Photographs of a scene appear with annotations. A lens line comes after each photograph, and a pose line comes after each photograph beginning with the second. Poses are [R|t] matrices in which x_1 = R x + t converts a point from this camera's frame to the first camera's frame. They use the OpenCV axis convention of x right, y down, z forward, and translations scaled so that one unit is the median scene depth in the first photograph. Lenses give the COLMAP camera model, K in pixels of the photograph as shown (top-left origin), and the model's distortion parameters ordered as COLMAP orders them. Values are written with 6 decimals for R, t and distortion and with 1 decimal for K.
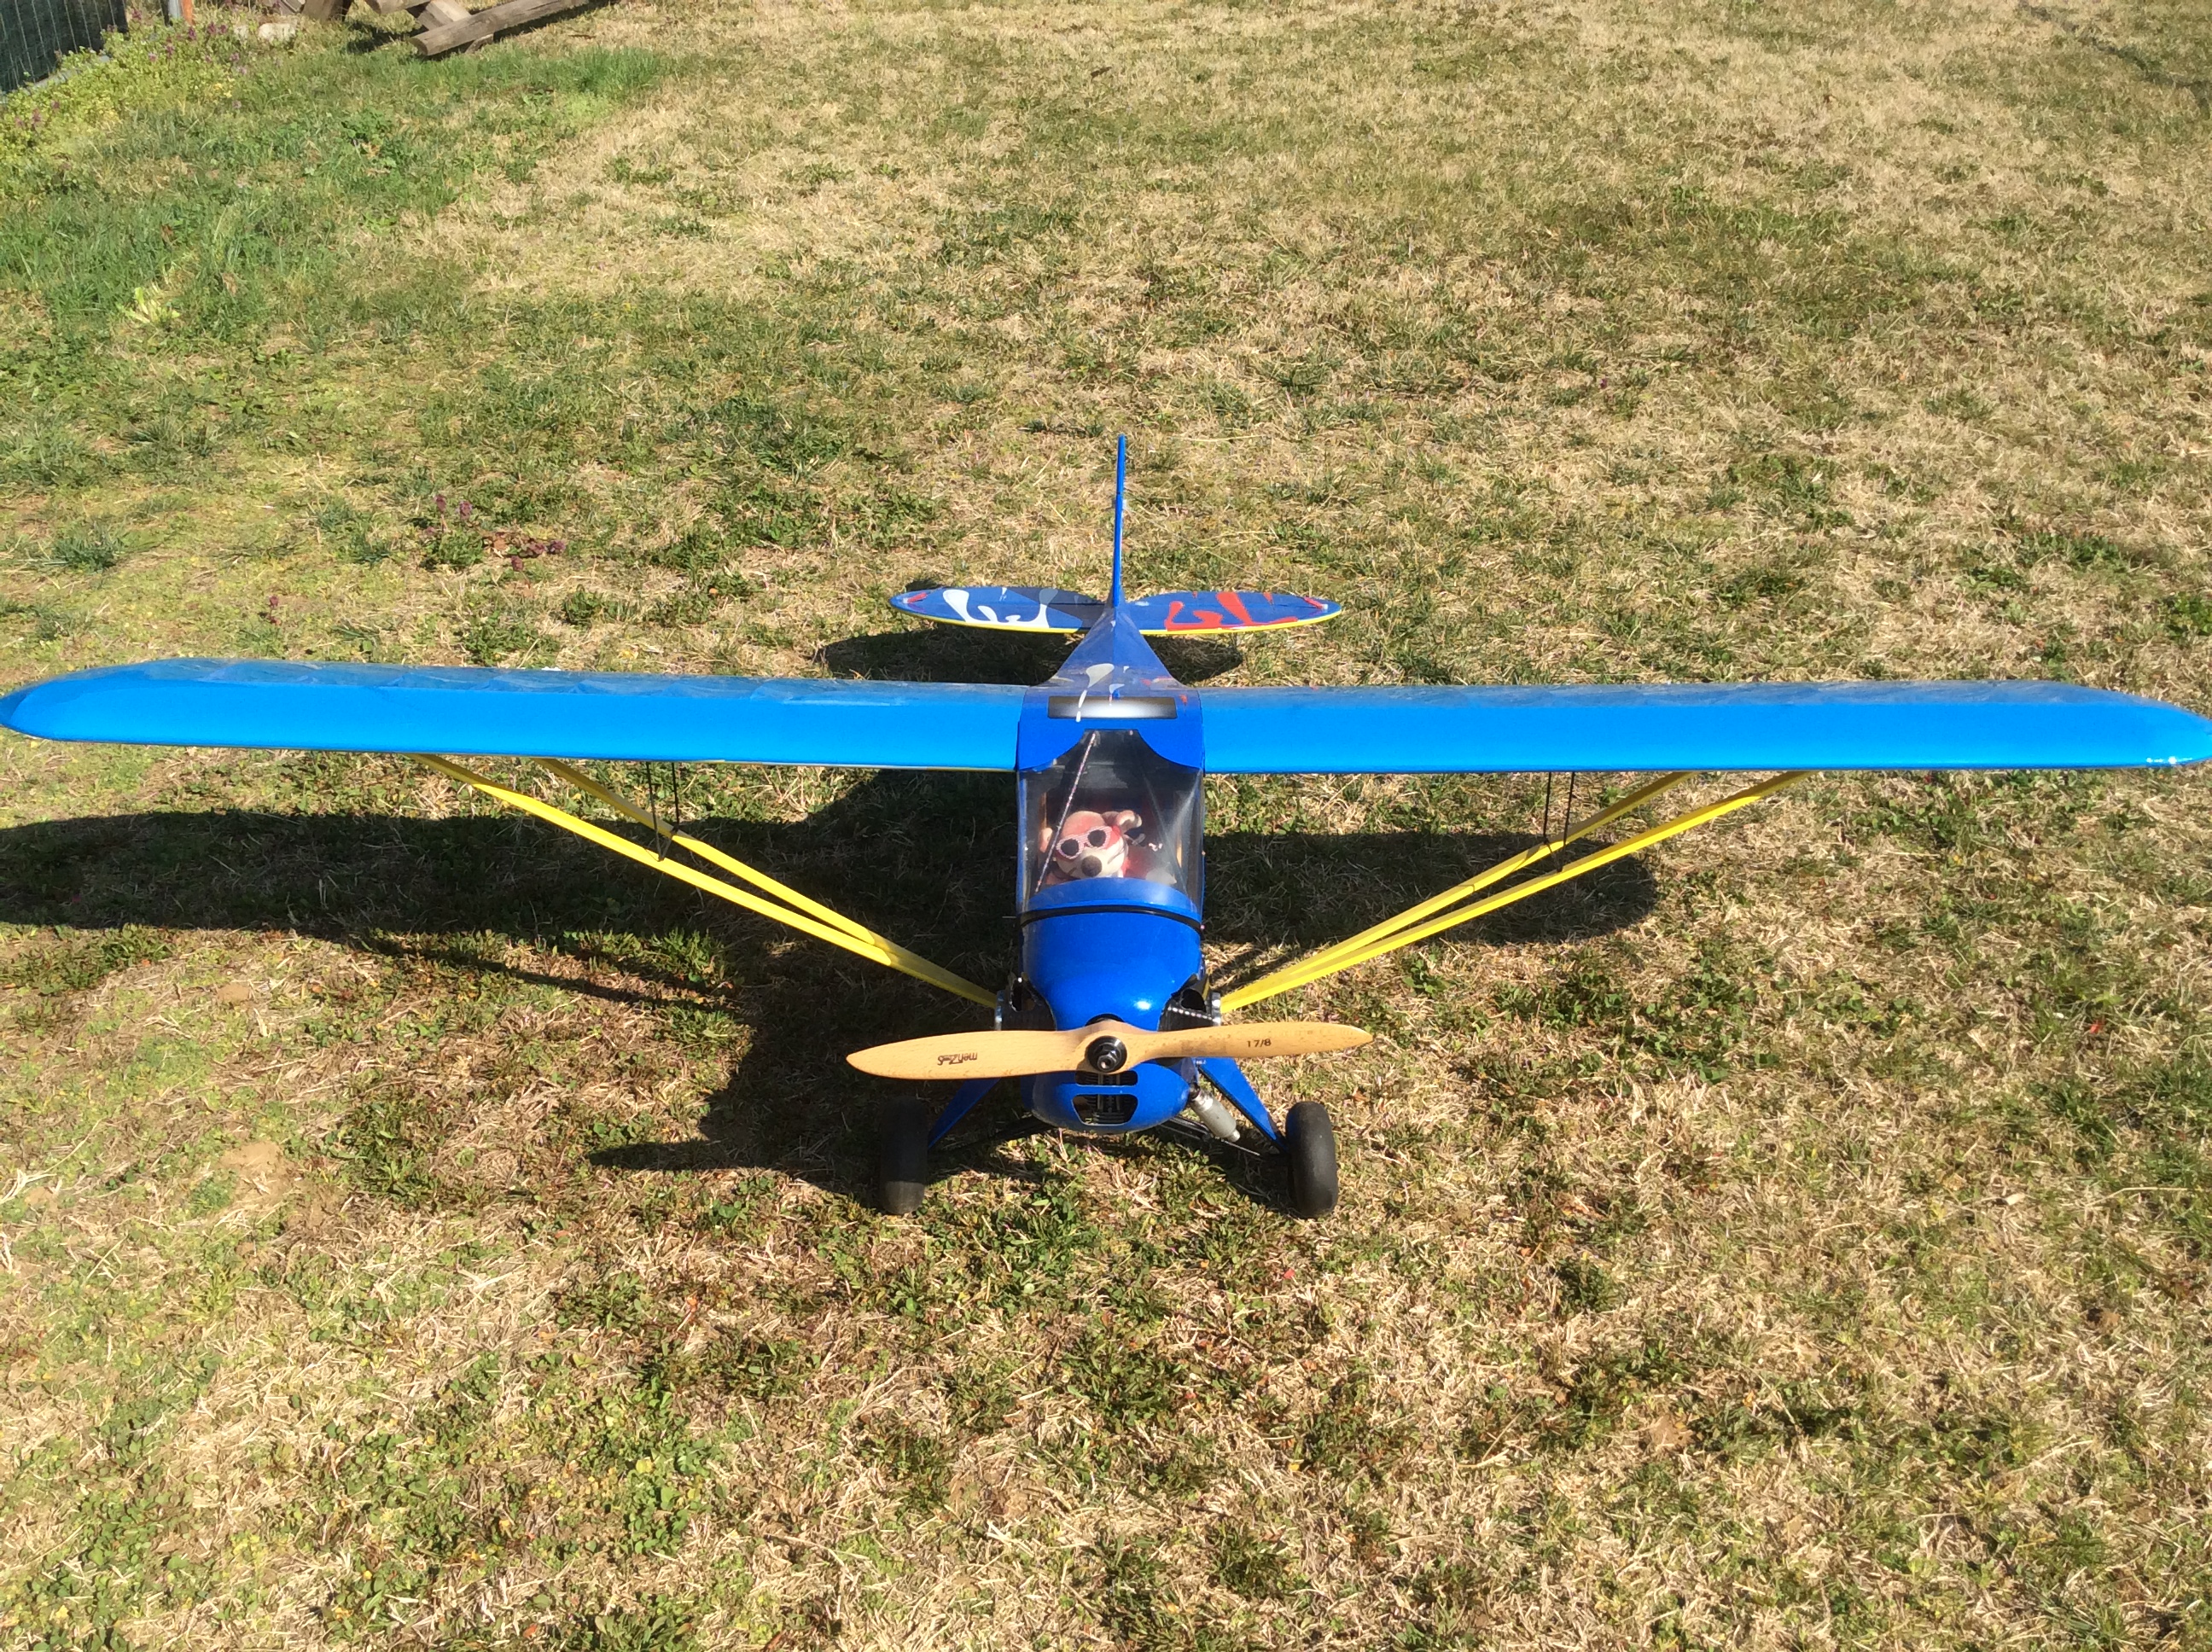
lens RADIAL K [[1991.2, 0, 1114.9], [0, 1991.2, 859.0], [0, 0, 1]] dist [0.132459, -0.290807]
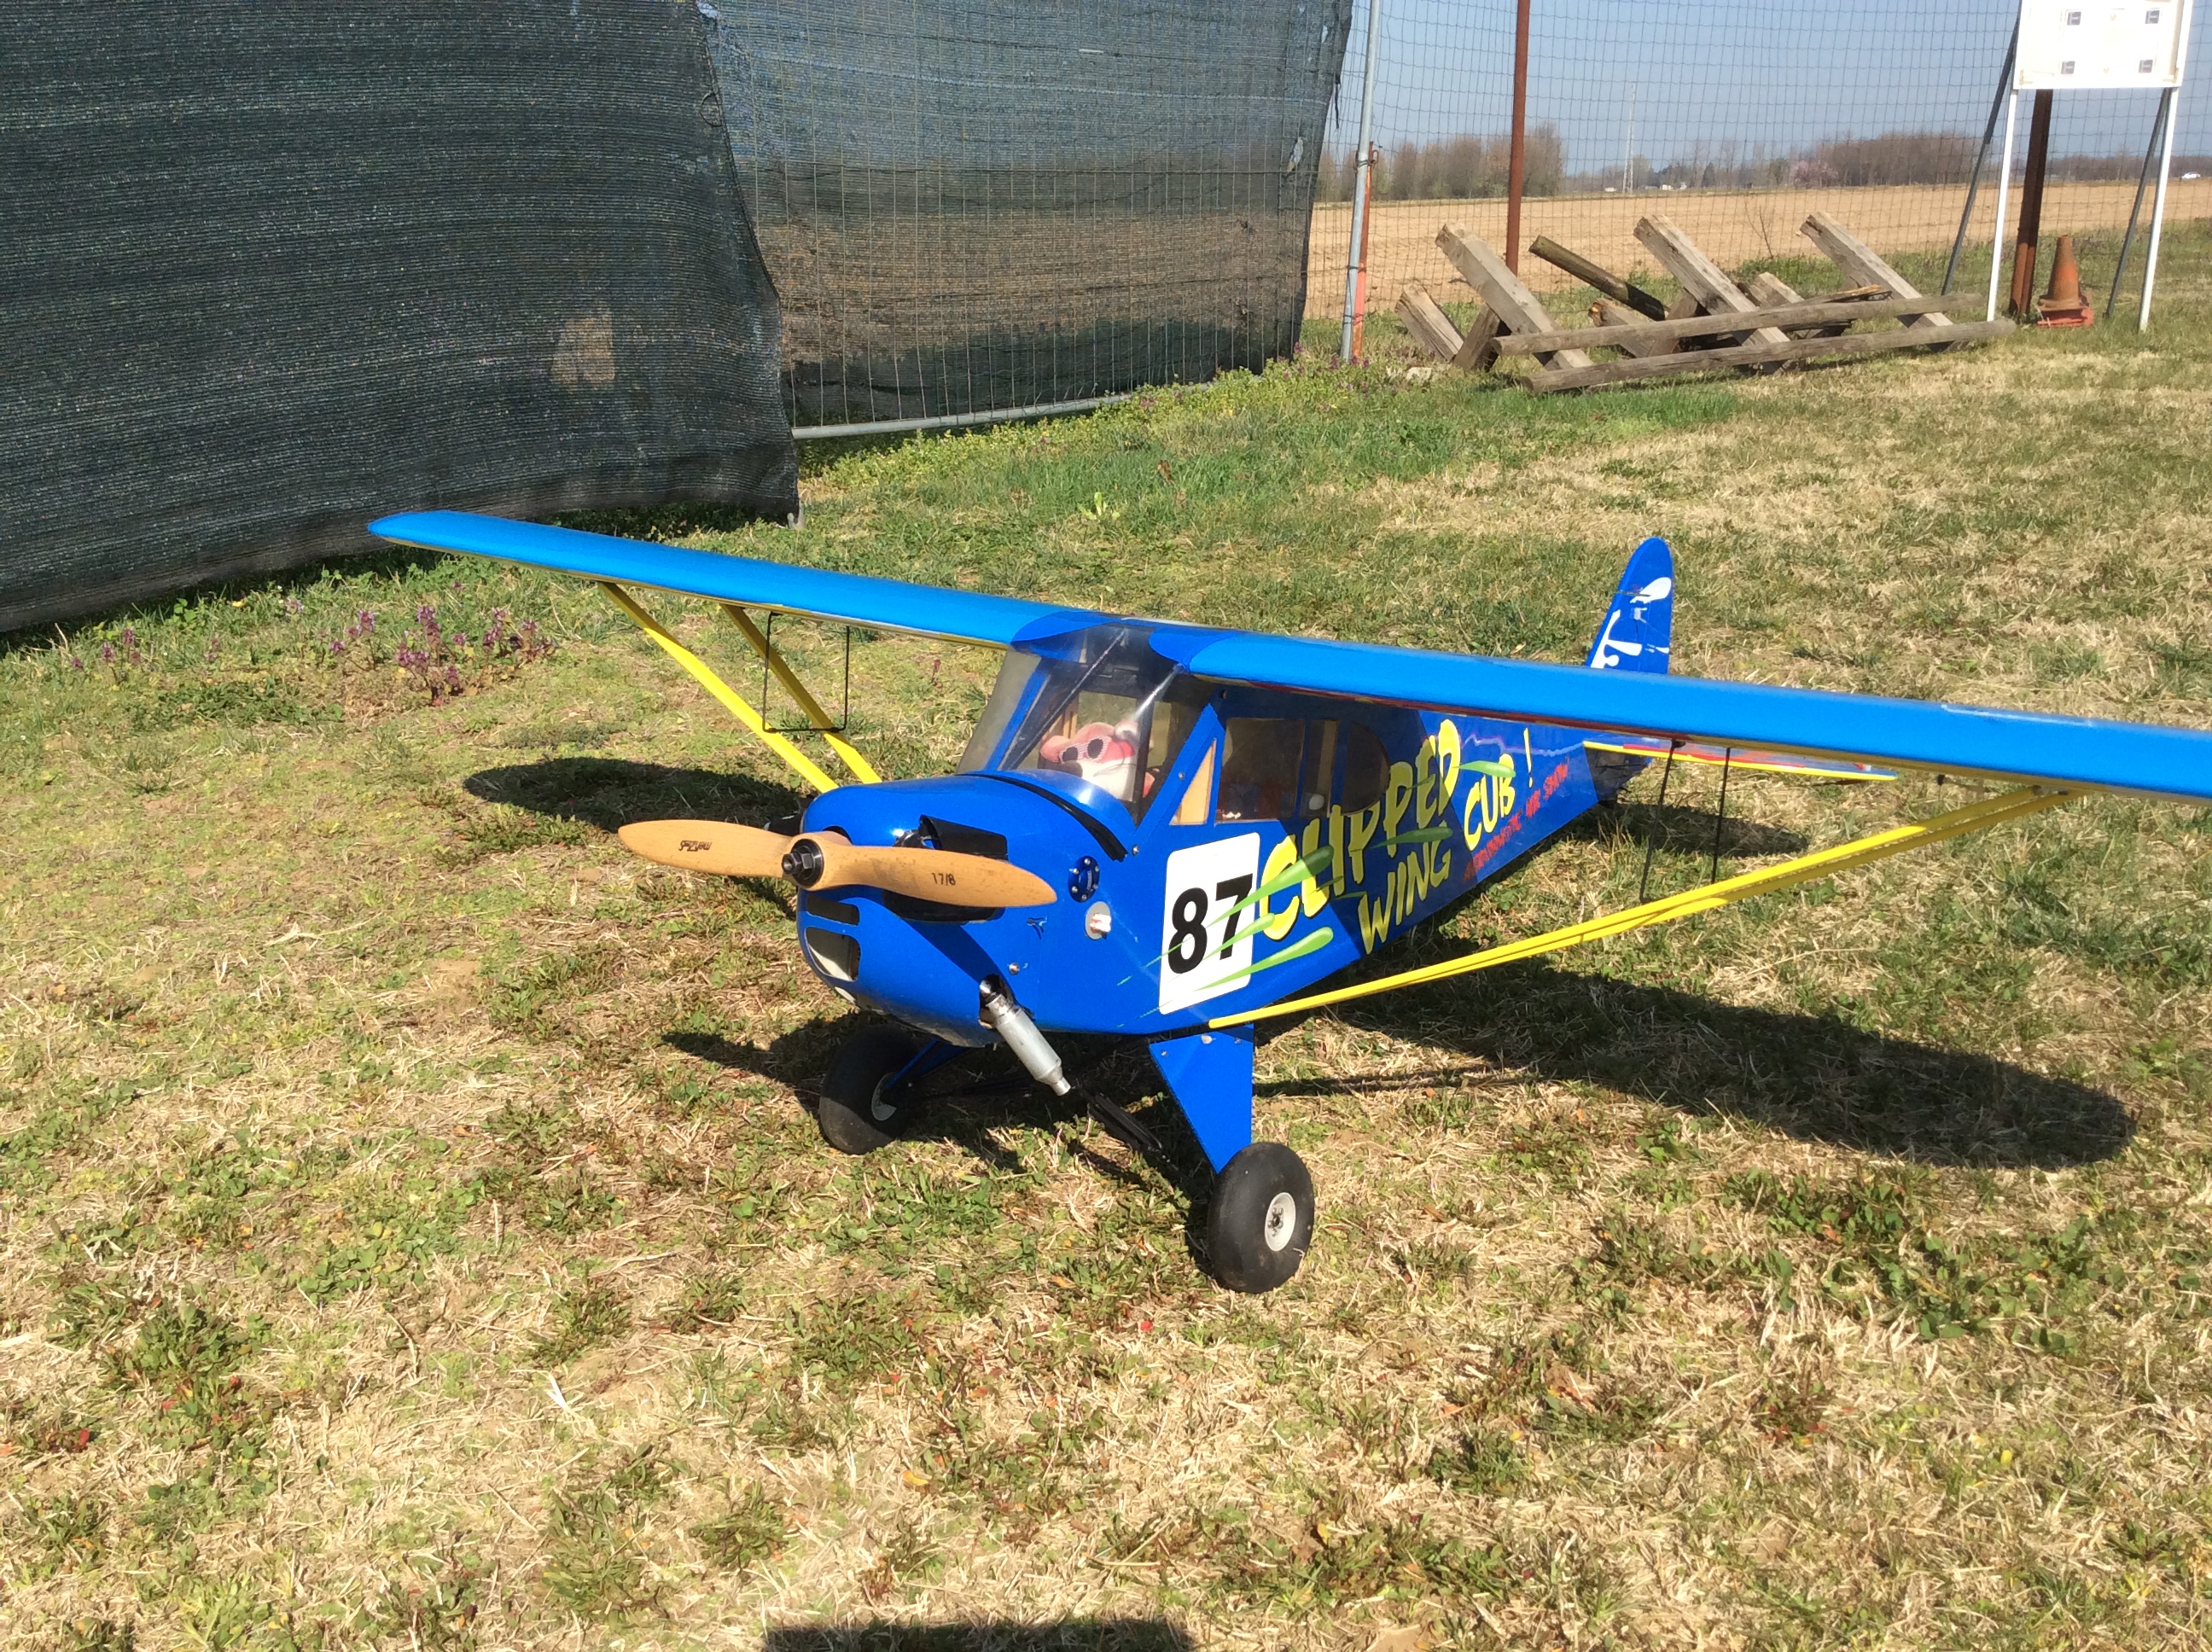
lens RADIAL K [[1991.2, 0, 1114.9], [0, 1991.2, 859.0], [0, 0, 1]] dist [0.132459, -0.290807]
pose [[0.798480, 0.160699, -0.580177, 0.467998], [-0.288519, 0.947980, -0.134505, 0.137424], [0.528381, 0.274792, 0.803307, 0.313506]]
